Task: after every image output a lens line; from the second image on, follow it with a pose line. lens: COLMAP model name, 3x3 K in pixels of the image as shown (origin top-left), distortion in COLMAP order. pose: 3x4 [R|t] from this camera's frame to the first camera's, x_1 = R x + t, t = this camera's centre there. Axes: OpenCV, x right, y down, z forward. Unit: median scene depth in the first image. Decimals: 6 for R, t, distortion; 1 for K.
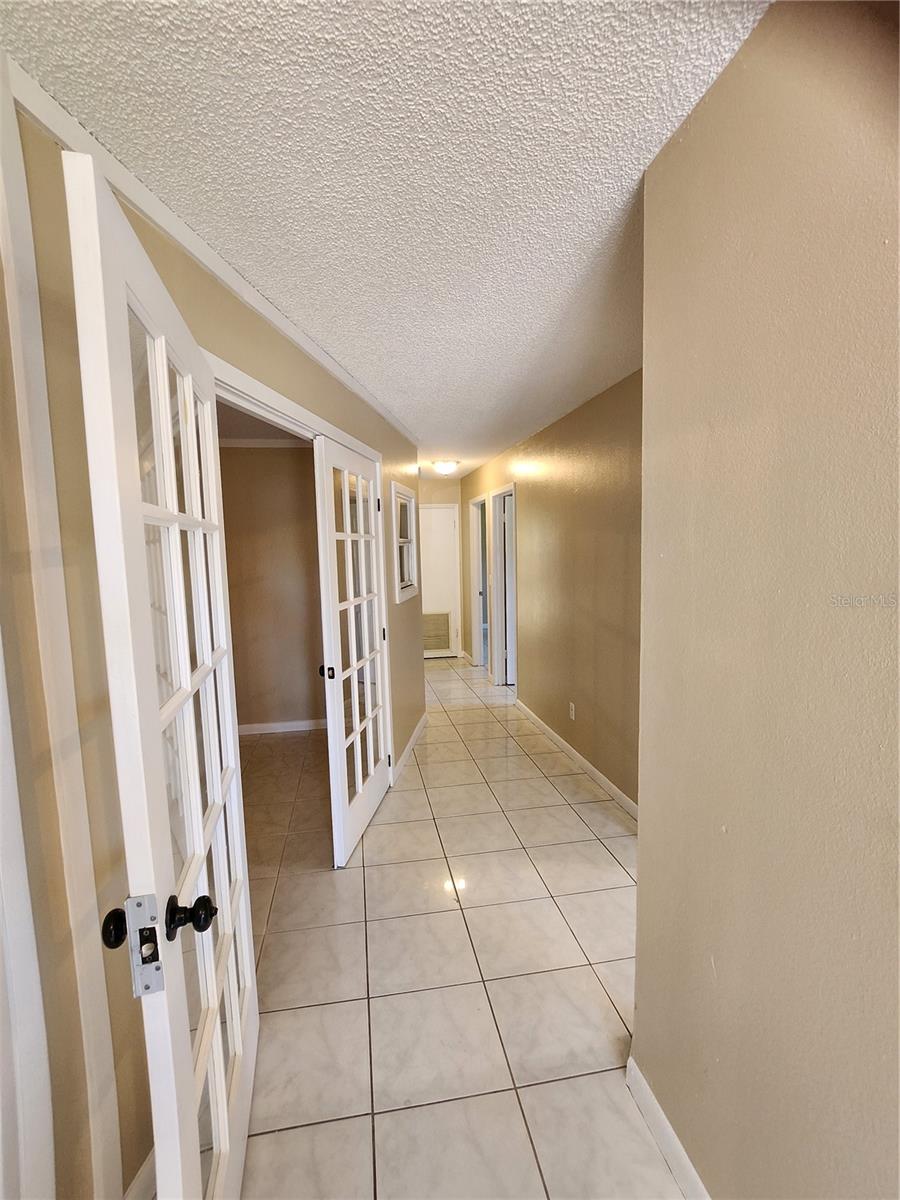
lens RADIAL K [[559.0, 0, 448.1], [0, 559.0, 601.4], [0, 0, 1]] dist [-0.015047, 0.000505]
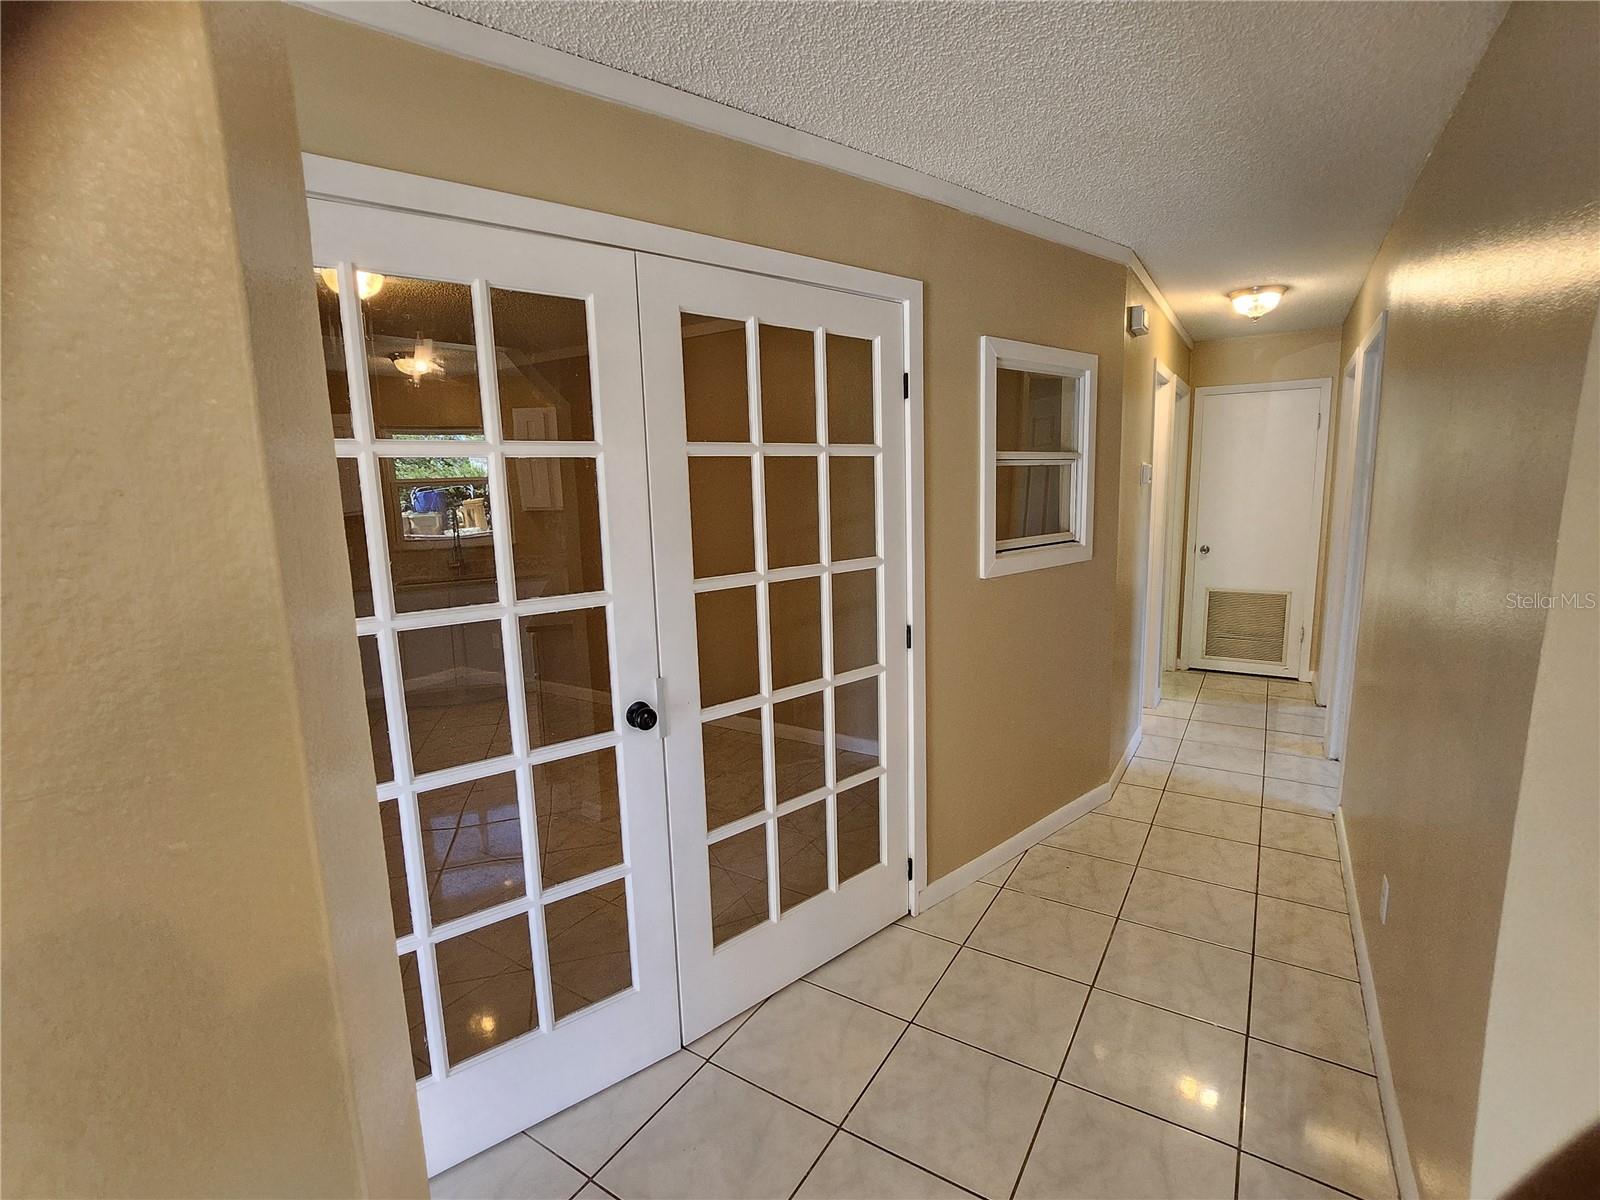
lens RADIAL K [[745.3, 0, 802.3], [0, 745.3, 597.2], [0, 0, 1]] dist [-0.015047, 0.000505]
pose [[0.740429, 0.090364, -0.666033, 0.212723], [-0.043222, 0.995272, 0.086984, -0.027132], [0.670744, -0.035618, 0.740833, 0.318540]]
